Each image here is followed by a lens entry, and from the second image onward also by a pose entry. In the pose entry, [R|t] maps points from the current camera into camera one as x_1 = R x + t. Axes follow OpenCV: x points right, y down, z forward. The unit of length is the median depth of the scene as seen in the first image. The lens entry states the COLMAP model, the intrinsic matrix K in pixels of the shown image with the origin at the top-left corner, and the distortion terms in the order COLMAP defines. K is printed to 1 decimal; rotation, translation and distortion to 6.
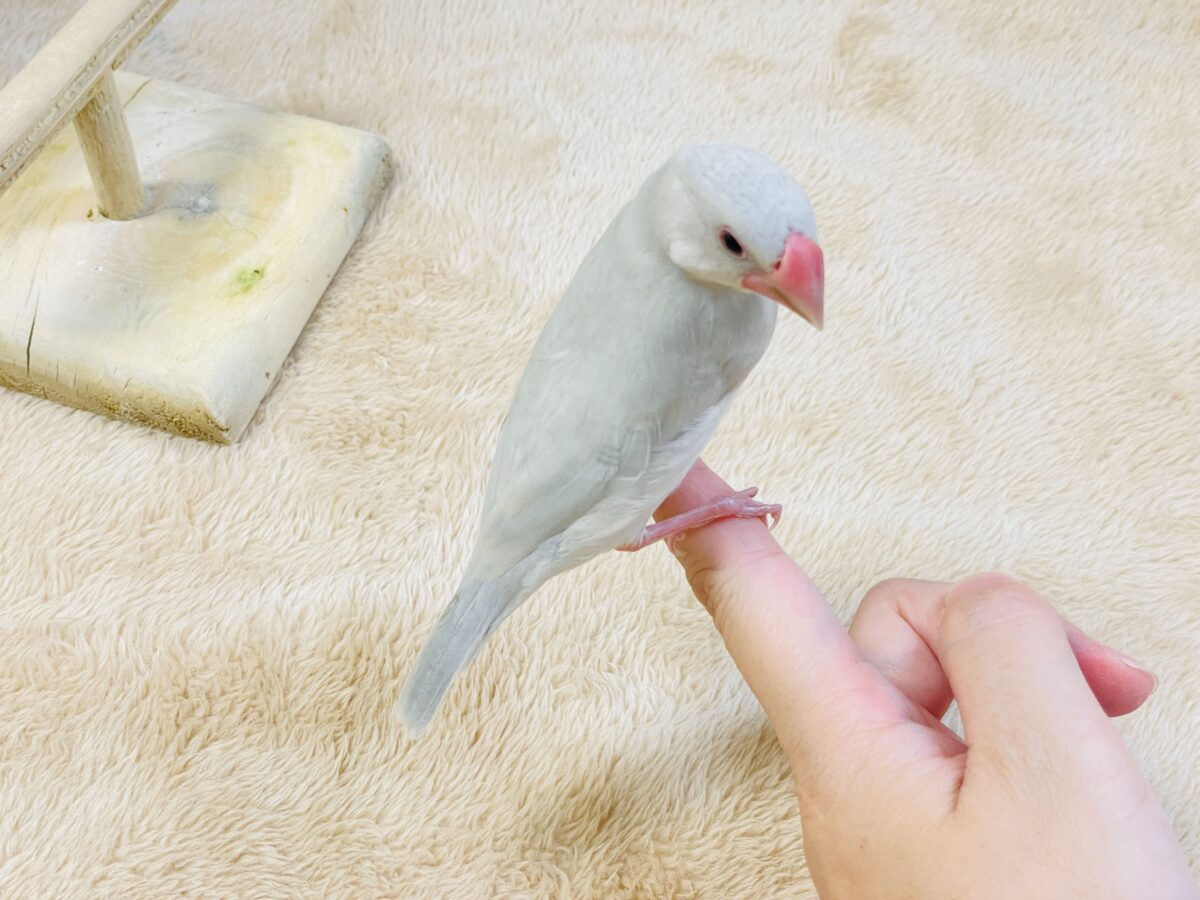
lens RADIAL K [[1853.1, 0, 597.7], [0, 1853.1, 451.2], [0, 0, 1]] dist [0.004085, 0.000000]
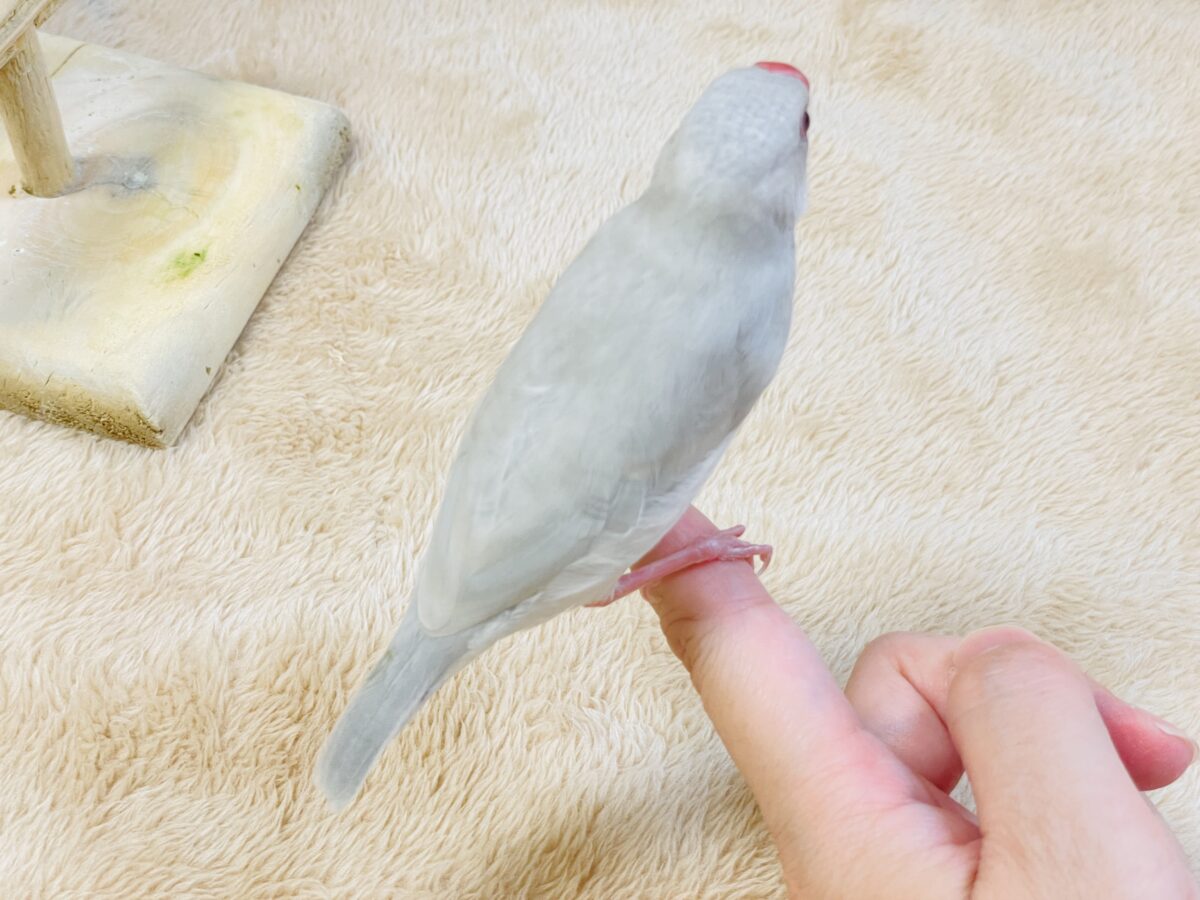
lens RADIAL K [[1853.1, 0, 583.1], [0, 1853.1, 430.9], [0, 0, 1]] dist [0.004085, 0.000000]
pose [[0.999969, 0.003617, 0.006982, -0.003759], [-0.003520, 0.999897, -0.013920, -0.000108], [-0.007032, 0.013895, 0.999879, 0.107739]]
